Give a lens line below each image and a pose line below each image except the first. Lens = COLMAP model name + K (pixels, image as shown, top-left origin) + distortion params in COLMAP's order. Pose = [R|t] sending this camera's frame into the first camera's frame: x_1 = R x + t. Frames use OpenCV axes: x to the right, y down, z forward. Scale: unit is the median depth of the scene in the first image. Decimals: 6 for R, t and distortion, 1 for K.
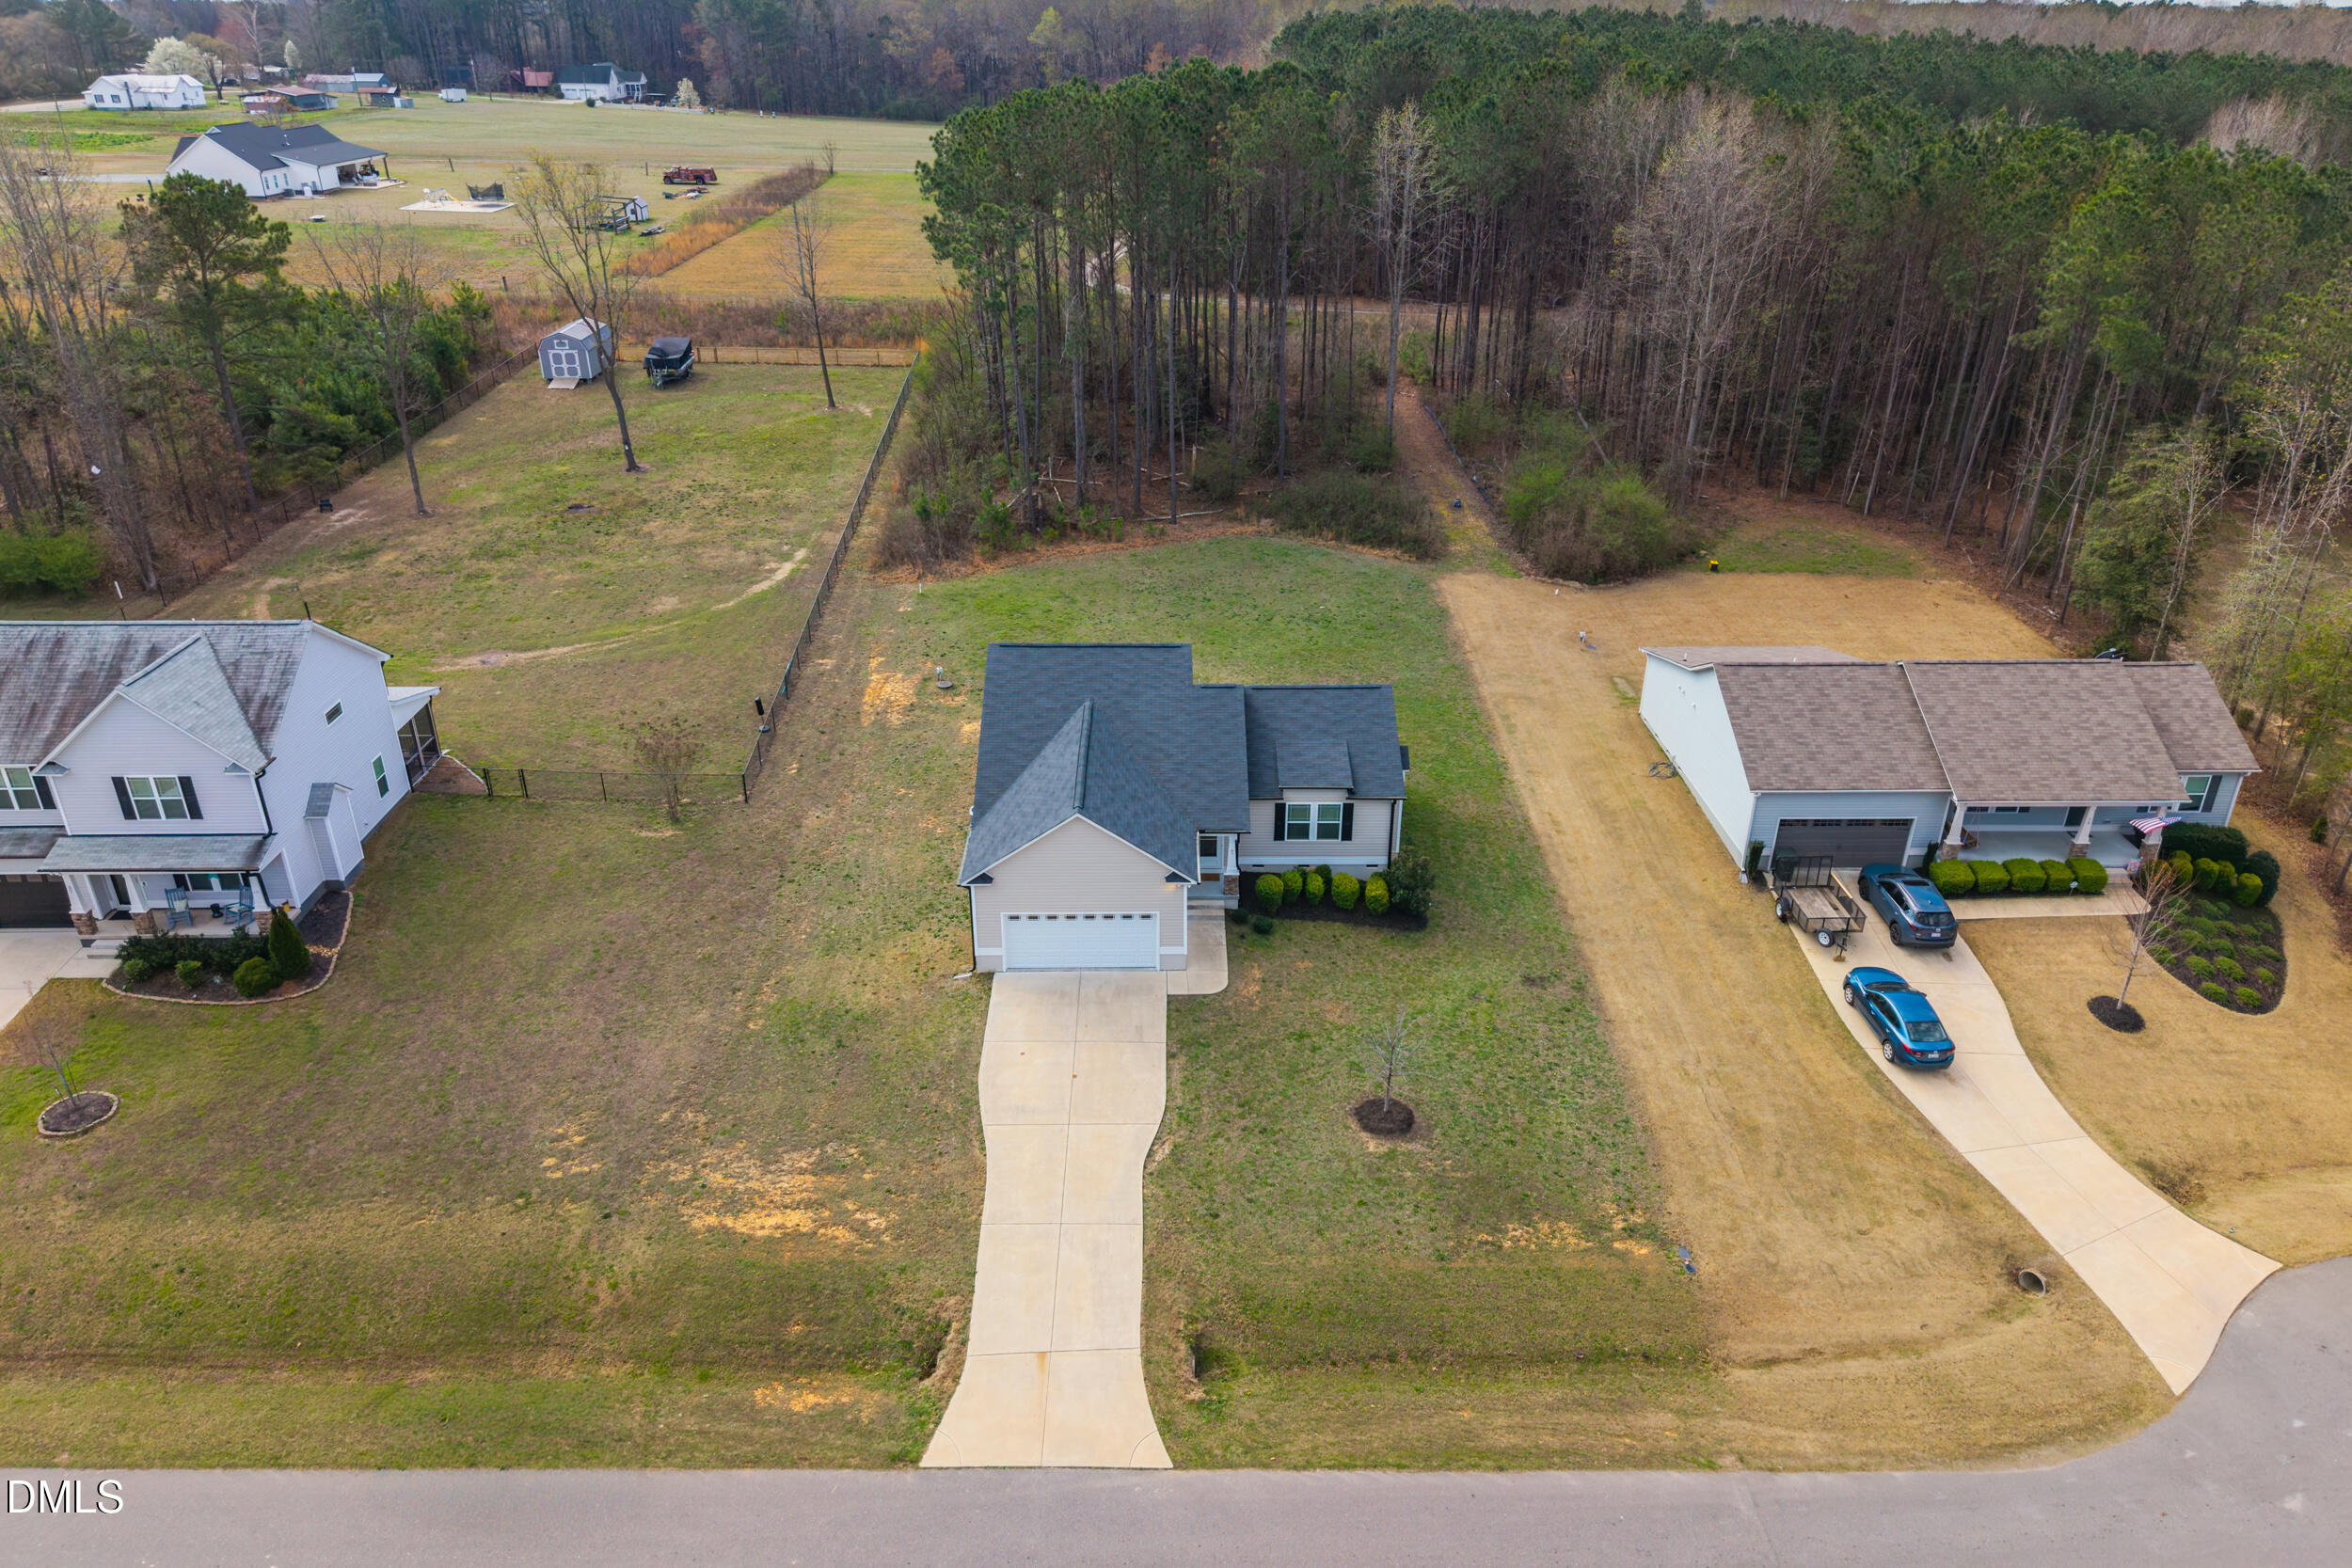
lens RADIAL K [[1560.9, 0, 1190.3], [0, 1560.9, 784.7], [0, 0, 1]] dist [0.043583, -0.032052]
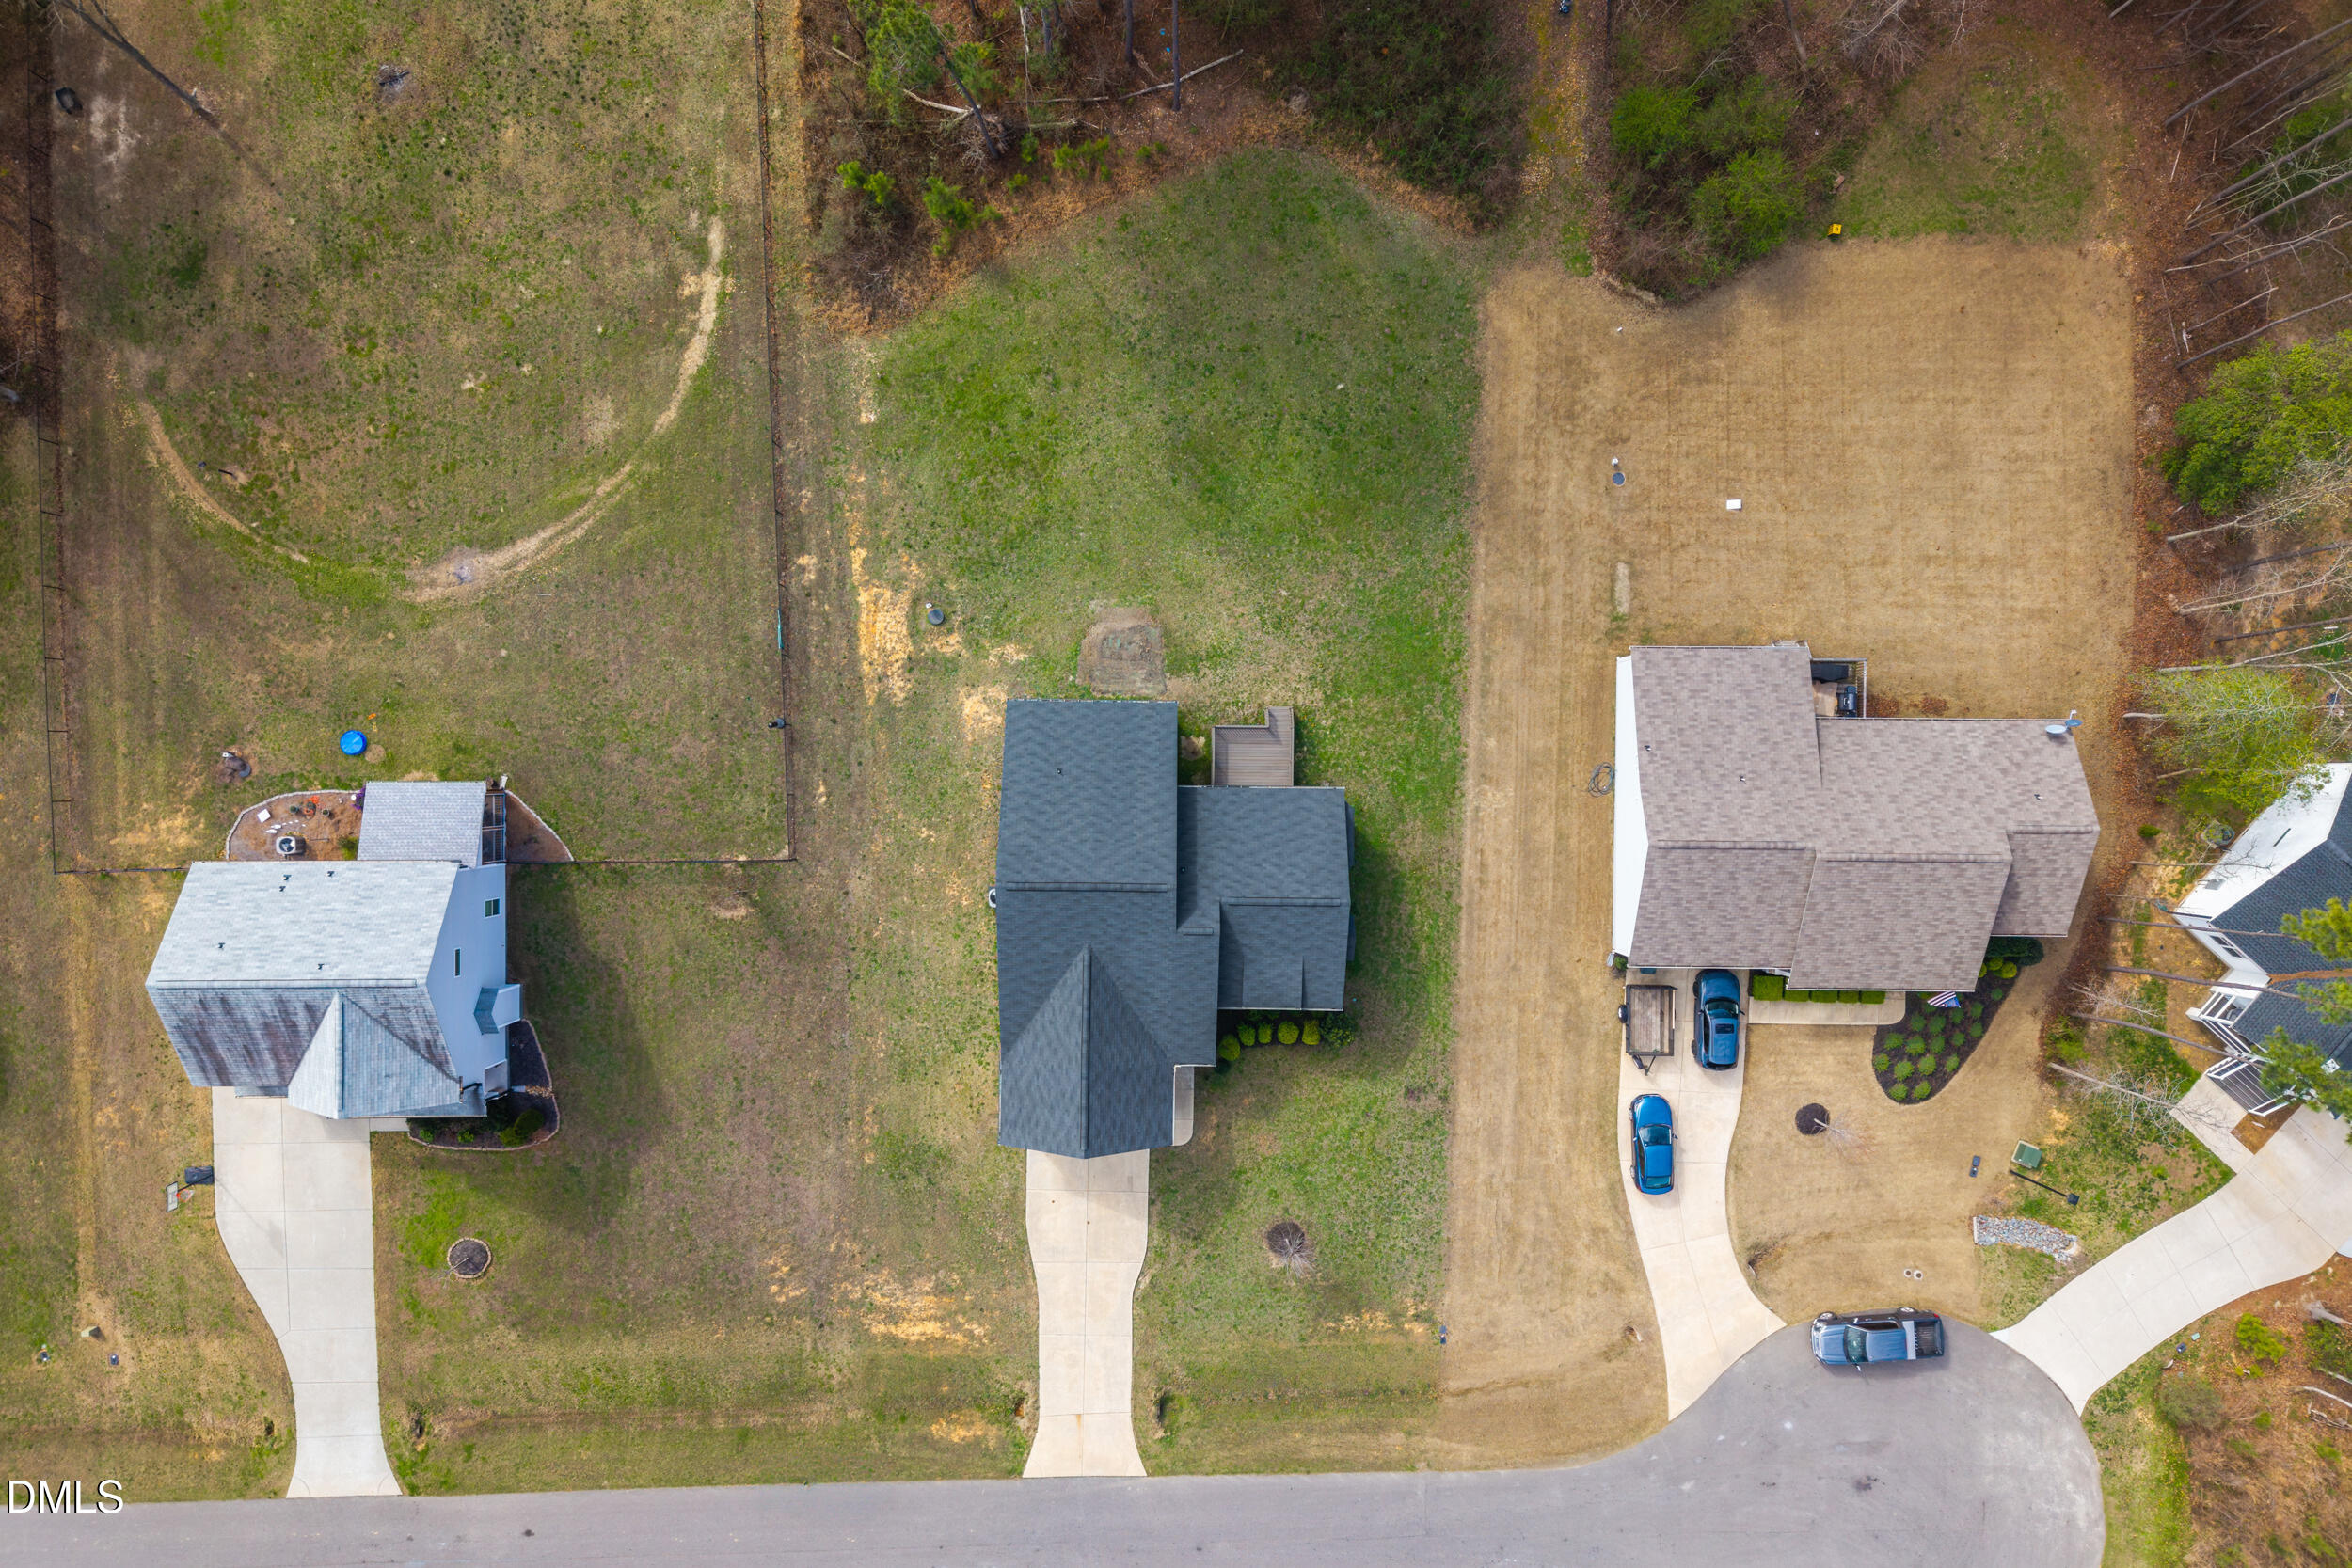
lens RADIAL K [[1560.9, 0, 1190.3], [0, 1560.9, 784.7], [0, 0, 1]] dist [0.043583, -0.032052]
pose [[0.999379, 0.030126, 0.018263, -0.014768], [-0.029688, 0.441099, 0.896967, -1.403921], [0.018966, -0.896952, 0.441720, 0.709422]]
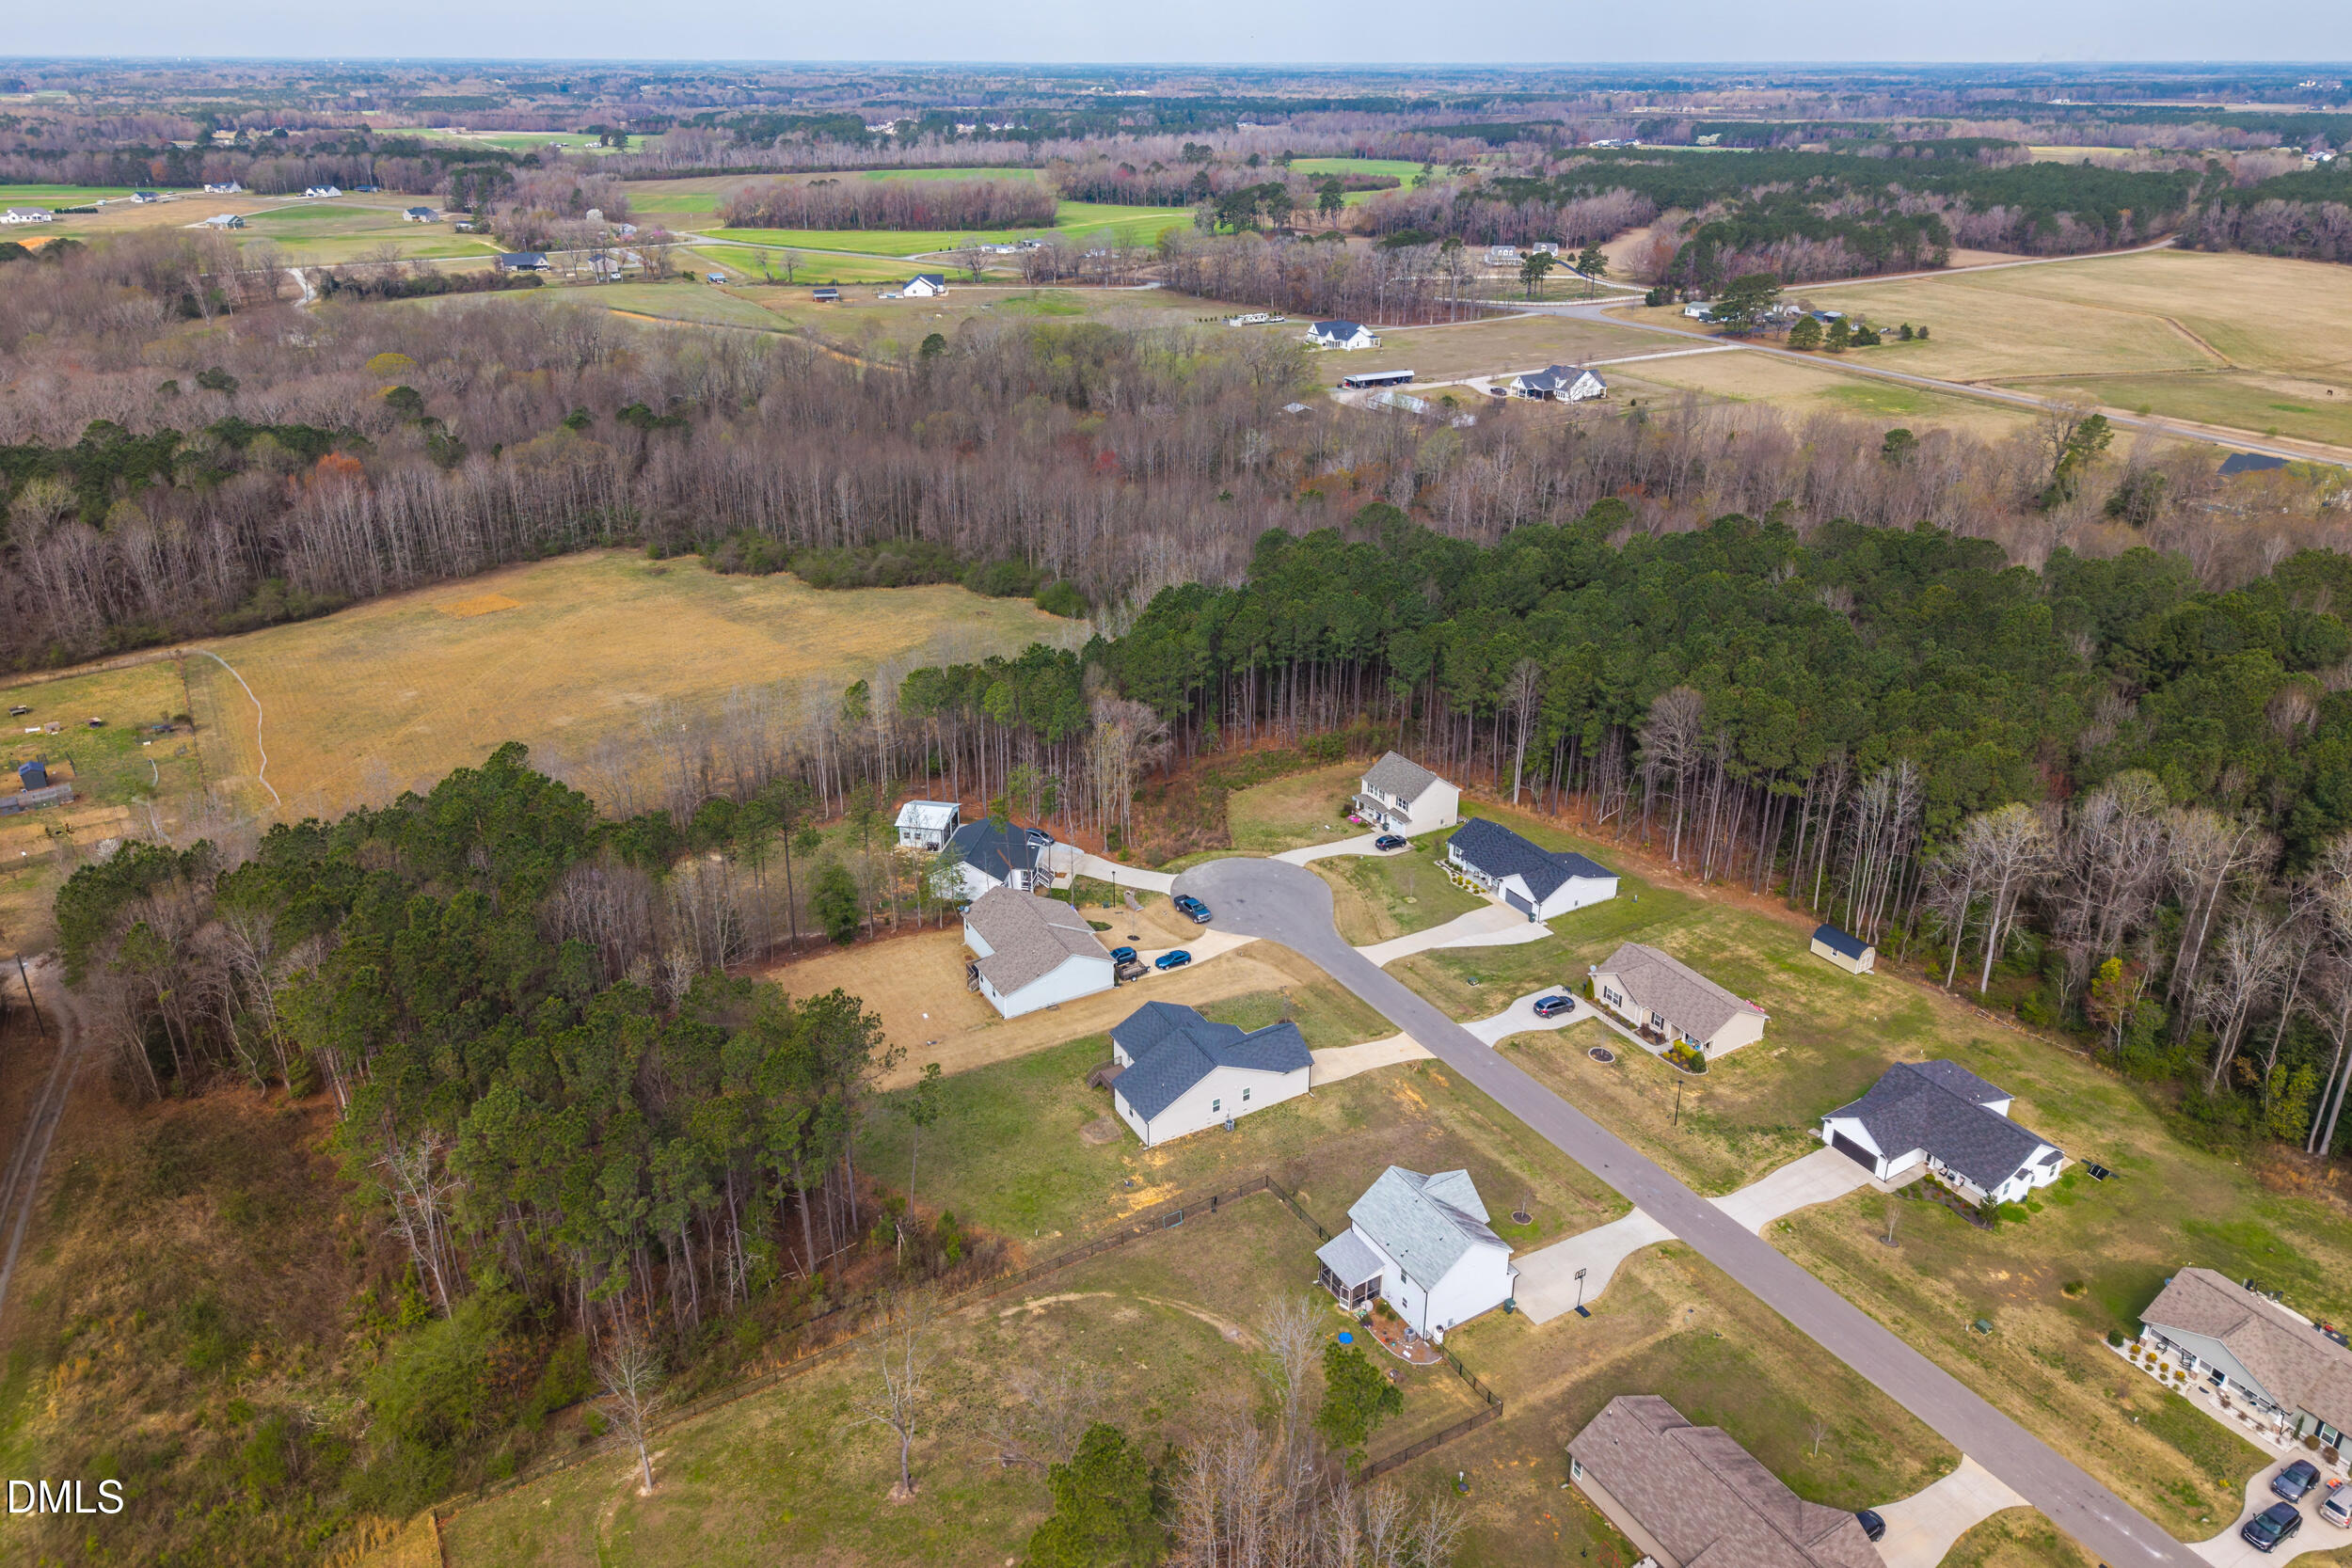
lens RADIAL K [[1496.7, 0, 1176.0], [0, 1496.7, 784.0], [0, 0, 1]] dist [-0.004821, -0.002287]
pose [[-0.486214, -0.379964, 0.786907, -2.334536], [0.382449, 0.717159, 0.582594, -2.377680], [-0.785702, 0.584217, -0.203376, 1.595082]]
